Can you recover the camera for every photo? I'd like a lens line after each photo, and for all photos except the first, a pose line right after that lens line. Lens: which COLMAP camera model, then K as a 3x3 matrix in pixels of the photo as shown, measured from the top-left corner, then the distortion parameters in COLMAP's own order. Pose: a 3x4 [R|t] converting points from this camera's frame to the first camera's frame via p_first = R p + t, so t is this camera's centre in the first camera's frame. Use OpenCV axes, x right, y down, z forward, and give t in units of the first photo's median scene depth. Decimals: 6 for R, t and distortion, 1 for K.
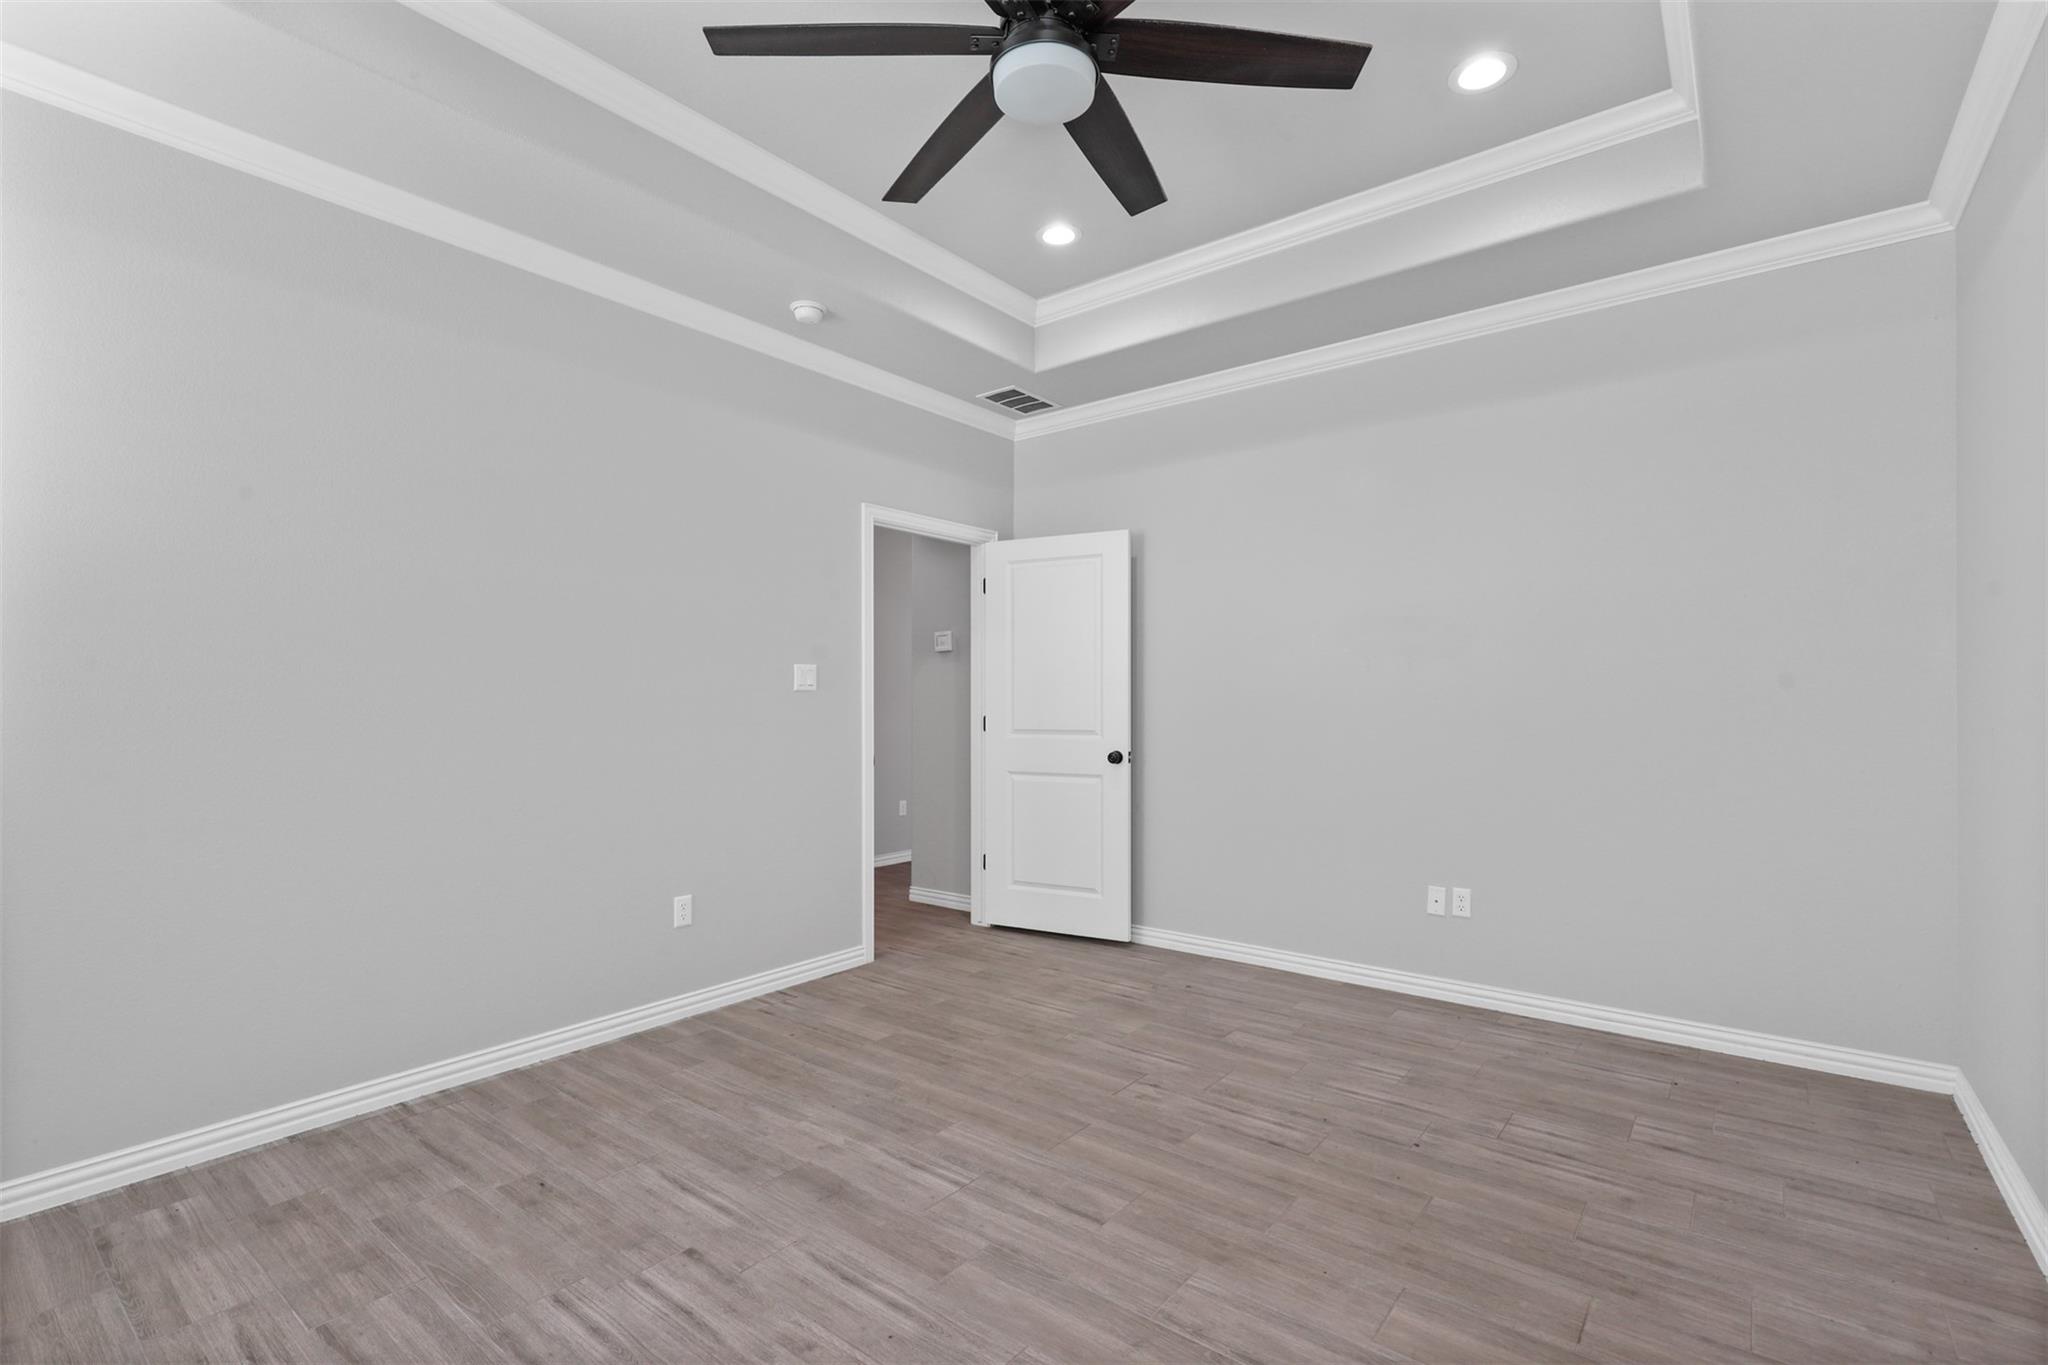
lens RADIAL K [[936.1, 0, 1021.8], [0, 936.1, 689.9], [0, 0, 1]] dist [0.002470, 0.000133]
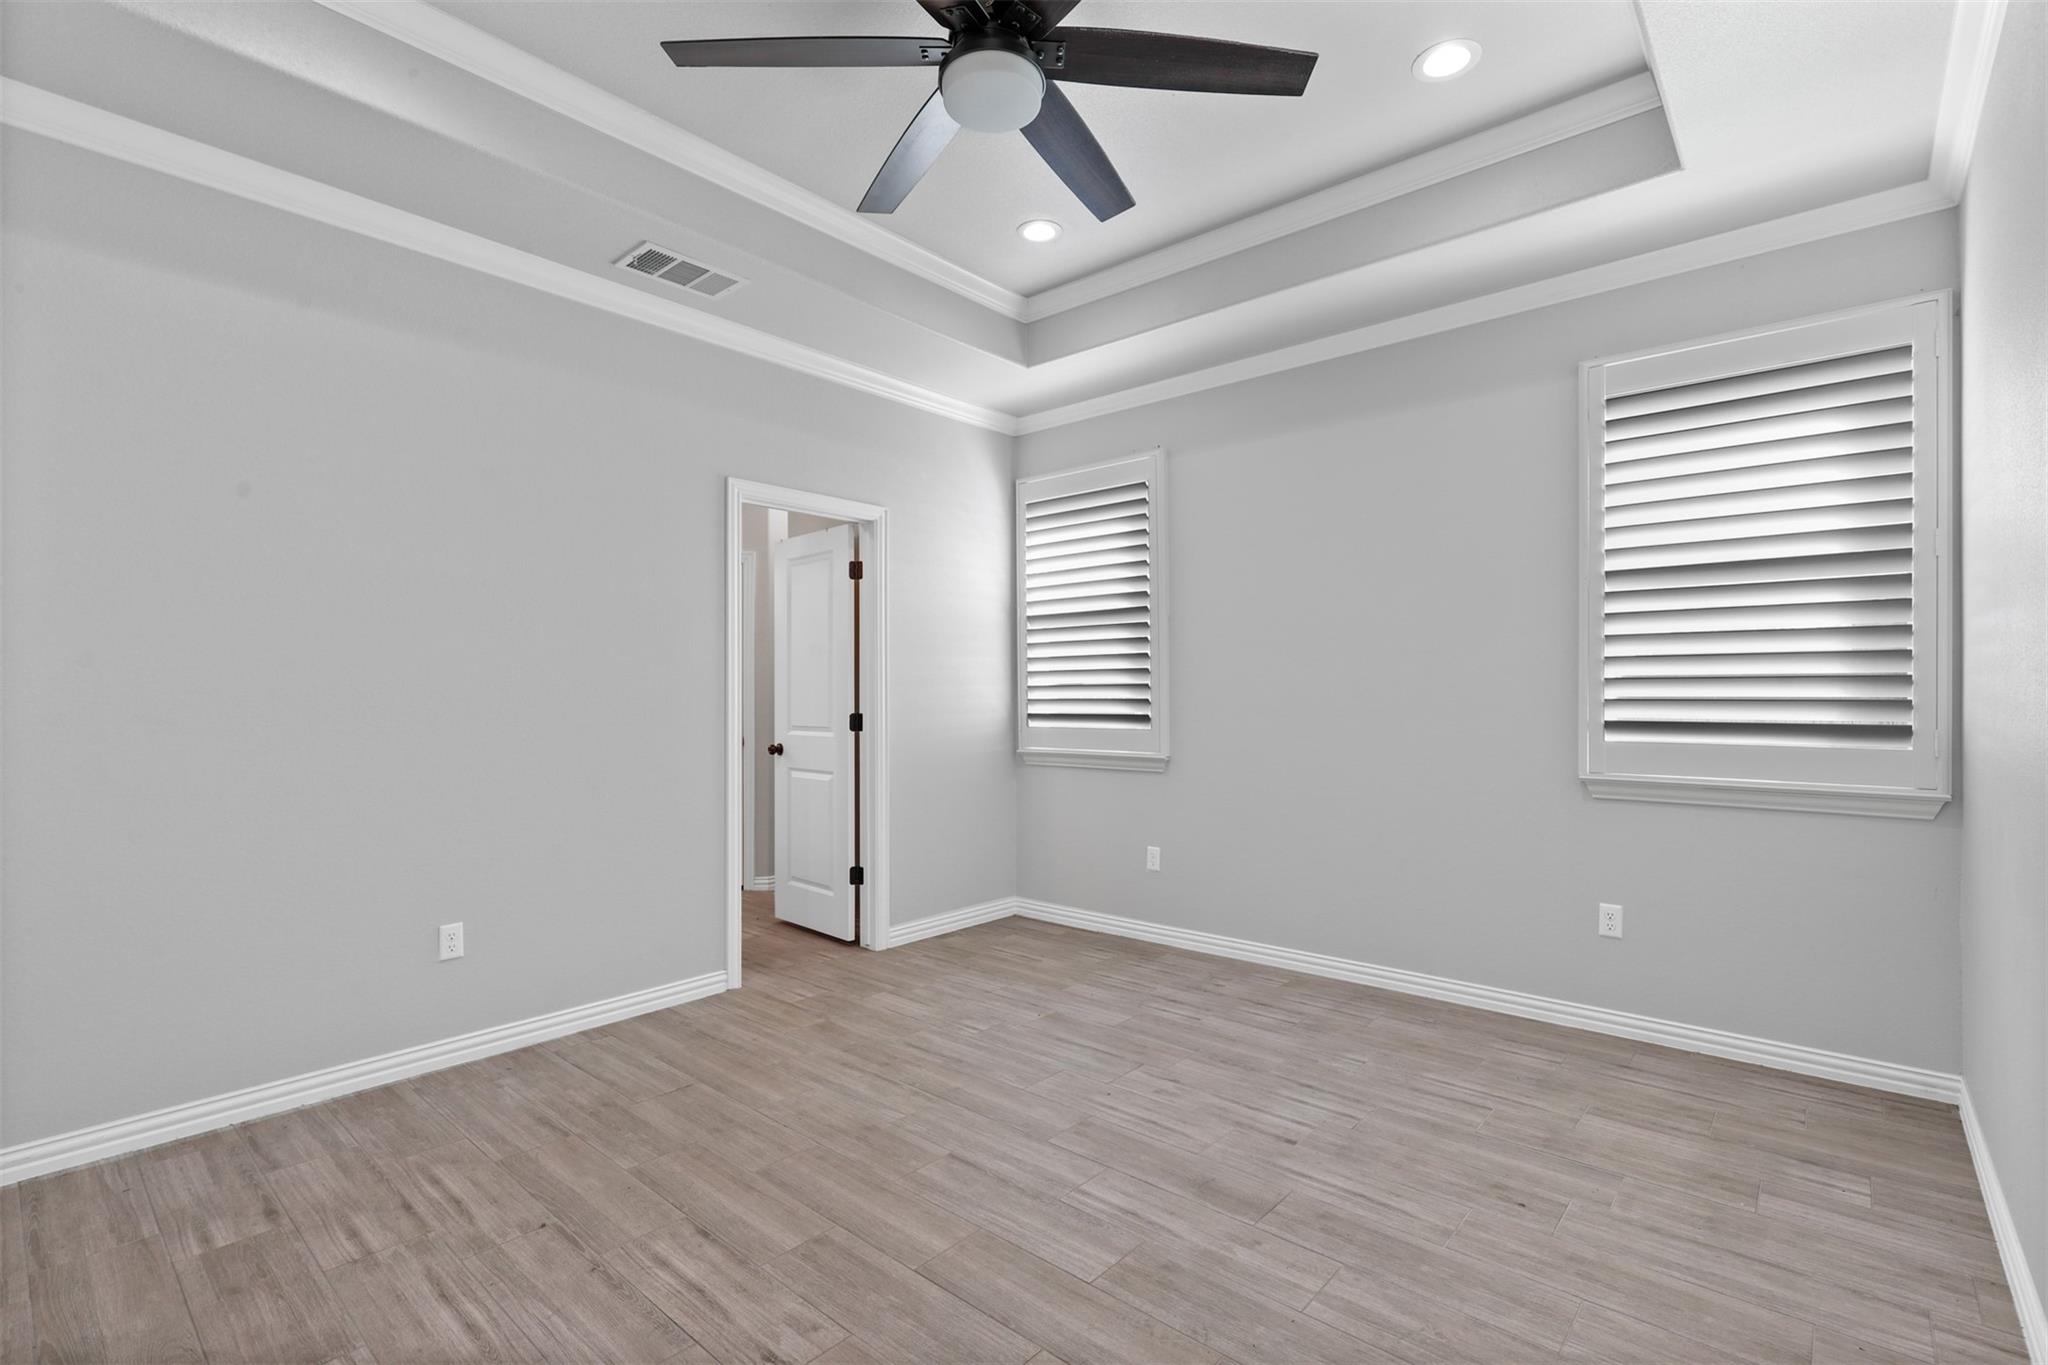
lens RADIAL K [[936.1, 0, 1021.8], [0, 936.1, 689.9], [0, 0, 1]] dist [0.002470, 0.000133]
pose [[-0.998683, 0.004316, 0.051125, -0.059358], [0.003382, 0.999826, -0.018334, 0.024125], [-0.051195, -0.018137, -0.998524, 2.030037]]
